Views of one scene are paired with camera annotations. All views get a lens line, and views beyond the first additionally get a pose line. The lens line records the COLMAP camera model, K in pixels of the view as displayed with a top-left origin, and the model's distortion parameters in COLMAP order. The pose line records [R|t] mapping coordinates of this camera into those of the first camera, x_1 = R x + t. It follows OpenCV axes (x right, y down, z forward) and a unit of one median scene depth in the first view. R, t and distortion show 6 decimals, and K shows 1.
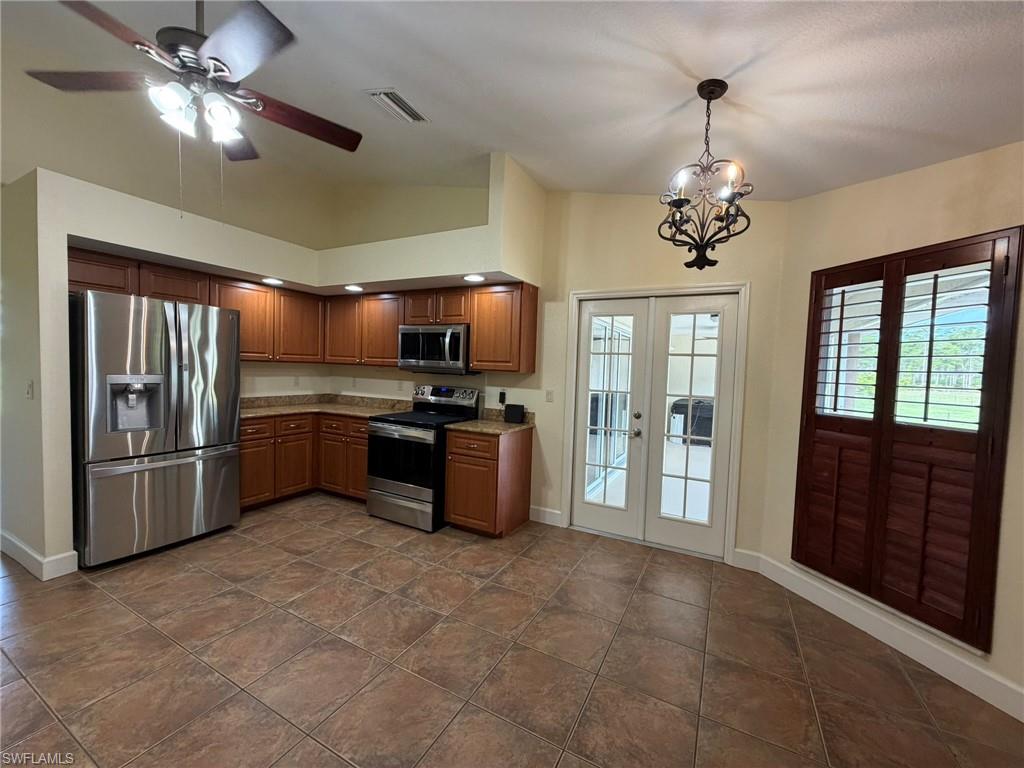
lens RADIAL K [[410.5, 0, 514.1], [0, 410.5, 385.9], [0, 0, 1]] dist [-0.001340, 0.001007]
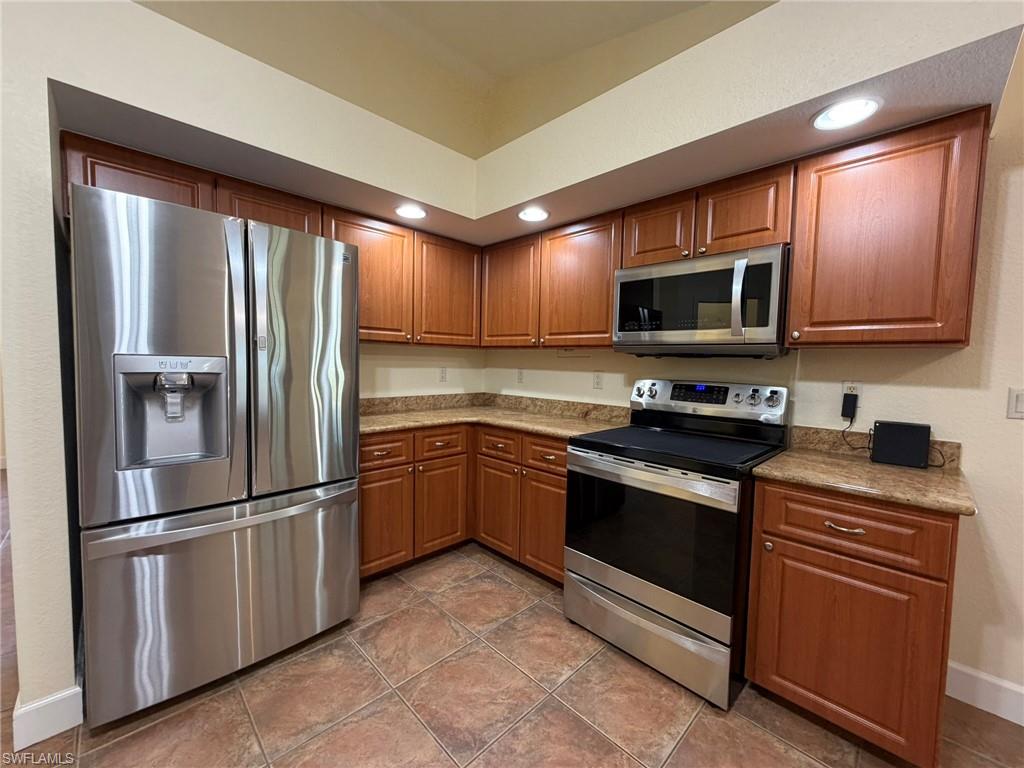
lens RADIAL K [[410.5, 0, 515.8], [0, 410.5, 388.4], [0, 0, 1]] dist [-0.001340, 0.001007]
pose [[0.956338, 0.005210, -0.292216, -0.251257], [-0.002399, 0.999947, 0.009978, 0.005396], [0.292253, -0.008841, 0.956300, 0.446035]]
